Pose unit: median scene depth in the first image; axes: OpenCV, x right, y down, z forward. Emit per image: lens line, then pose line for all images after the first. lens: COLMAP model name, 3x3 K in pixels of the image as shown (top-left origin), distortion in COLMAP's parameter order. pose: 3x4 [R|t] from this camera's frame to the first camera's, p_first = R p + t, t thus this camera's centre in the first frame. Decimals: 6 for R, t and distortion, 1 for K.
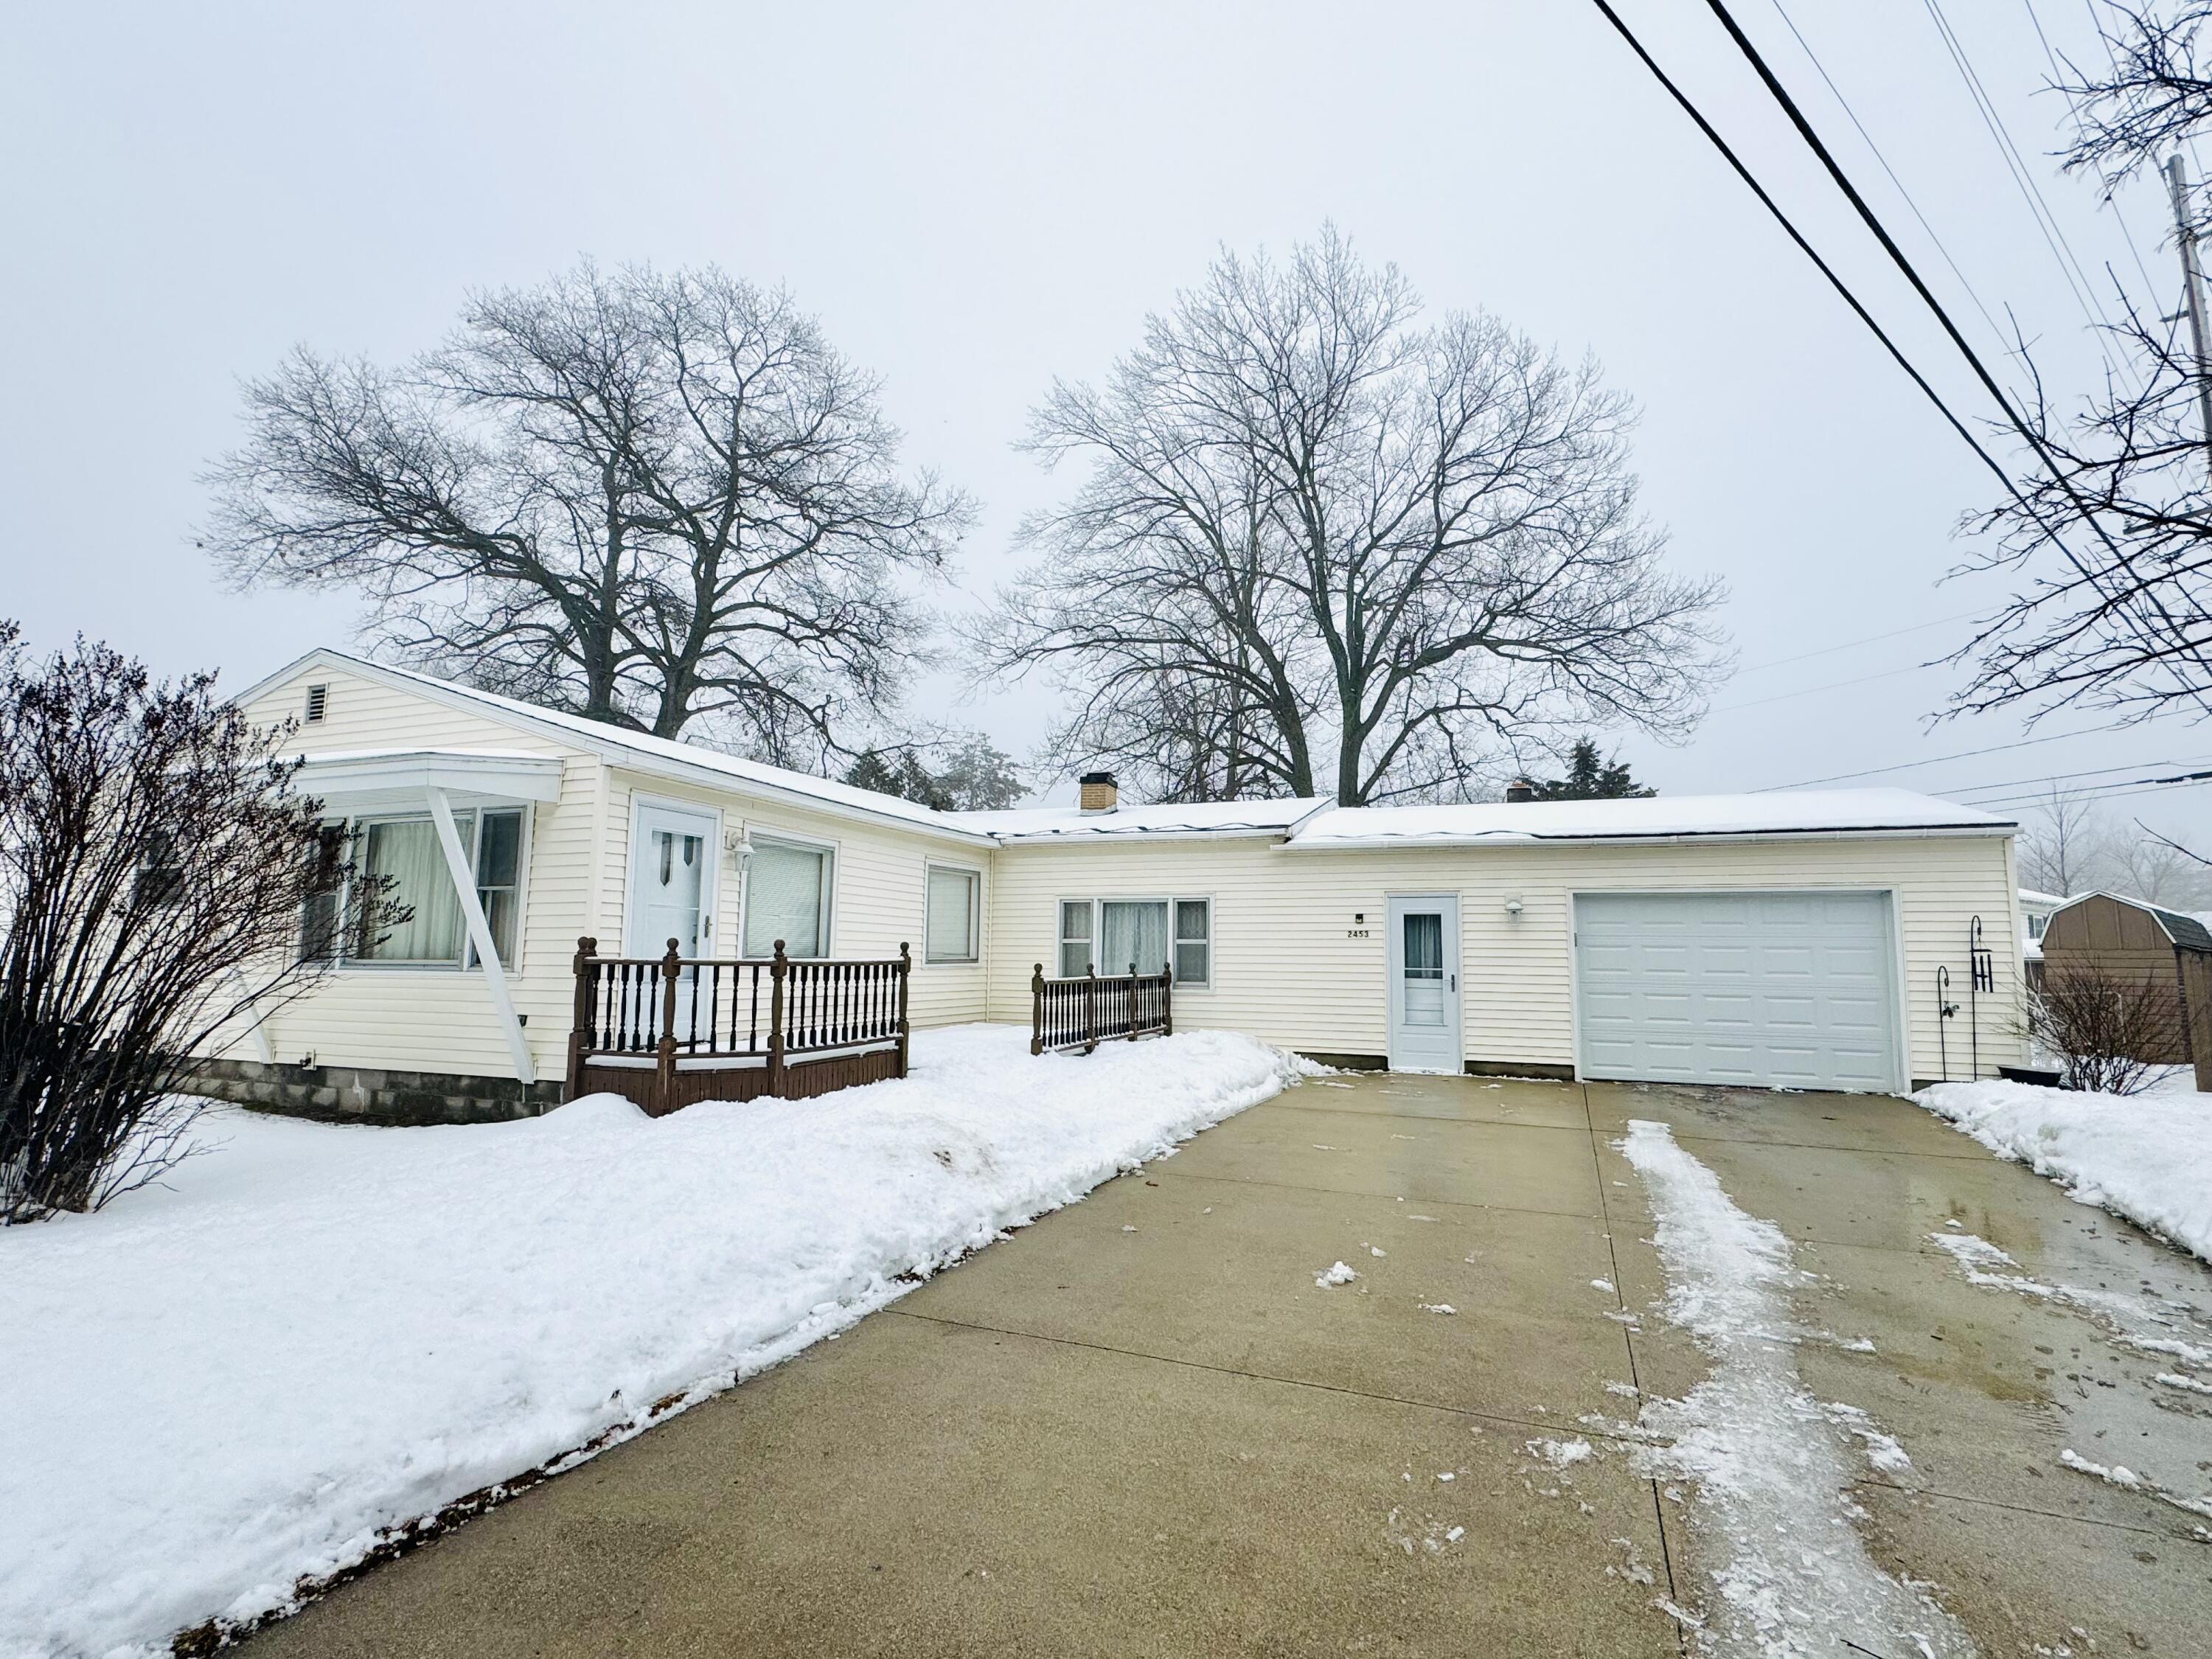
lens RADIAL K [[1061.8, 0, 1099.0], [0, 1061.8, 832.6], [0, 0, 1]] dist [0.001005, 0.000236]
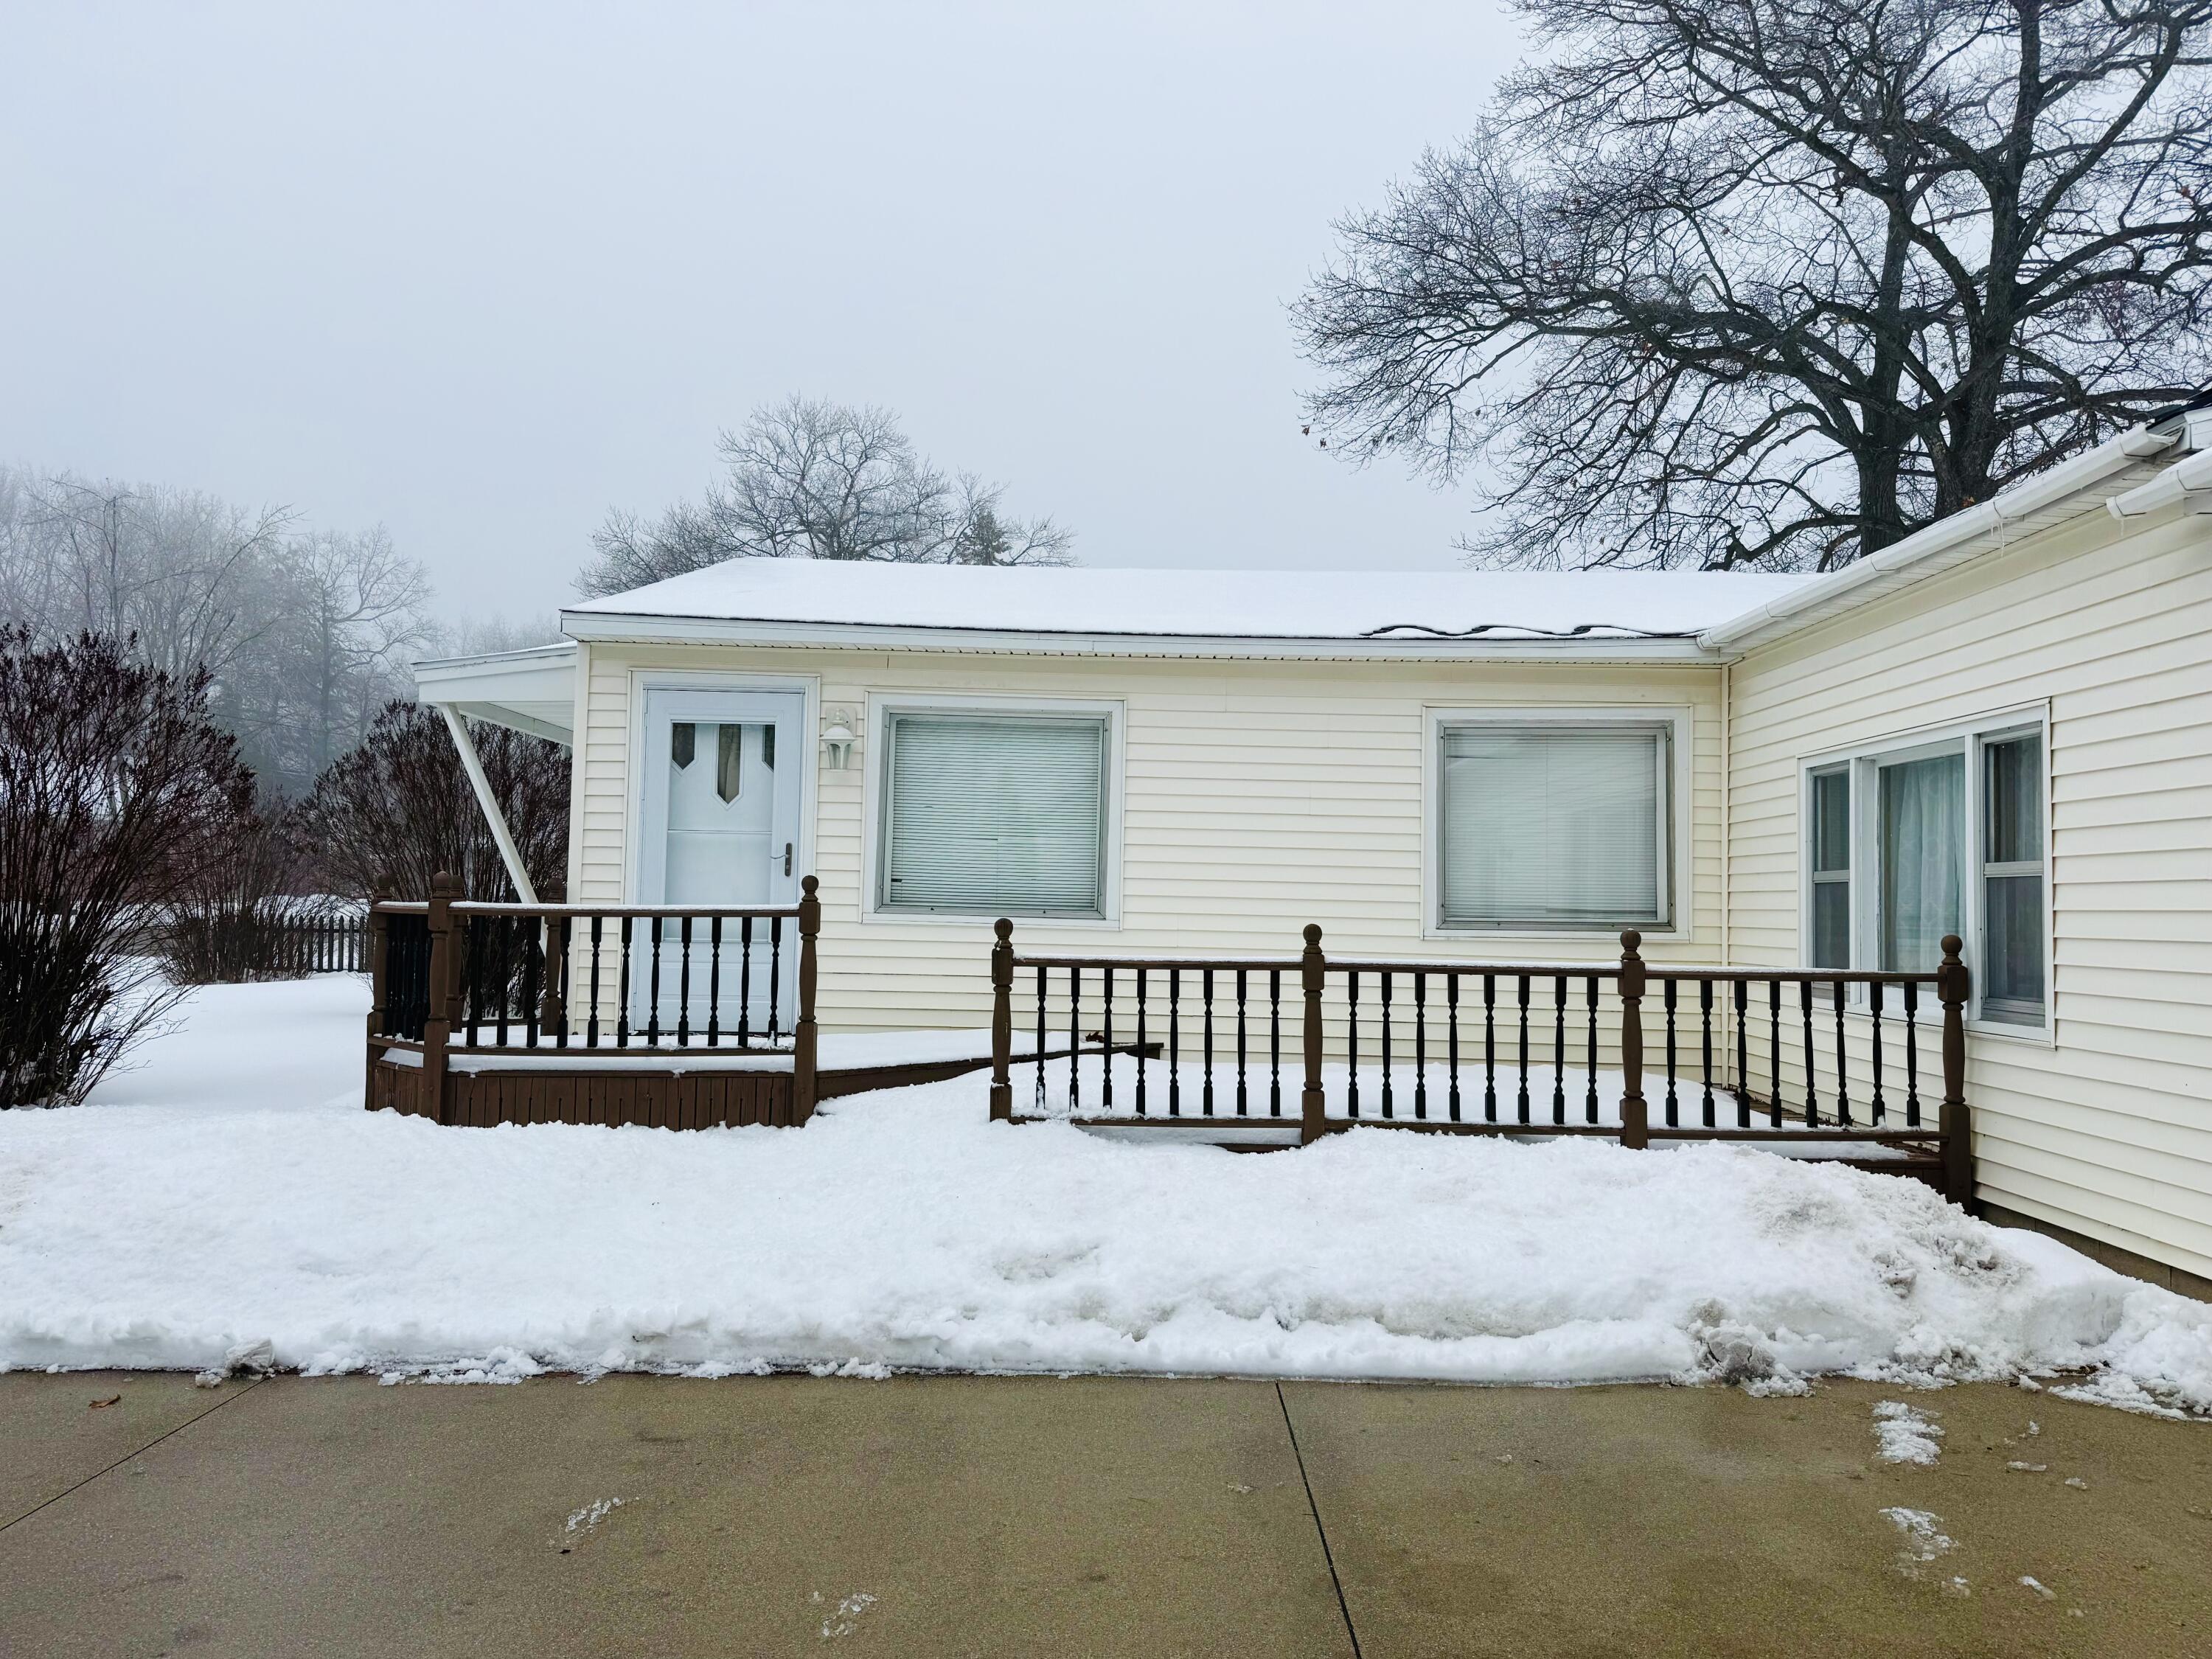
lens RADIAL K [[1574.7, 0, 1108.6], [0, 1574.7, 826.4], [0, 0, 1]] dist [0.005972, -0.001073]
pose [[0.373497, -0.051472, -0.926202, 0.481223], [0.096260, 0.995220, -0.016490, 0.082486], [0.922624, -0.082998, 0.376666, 0.661037]]
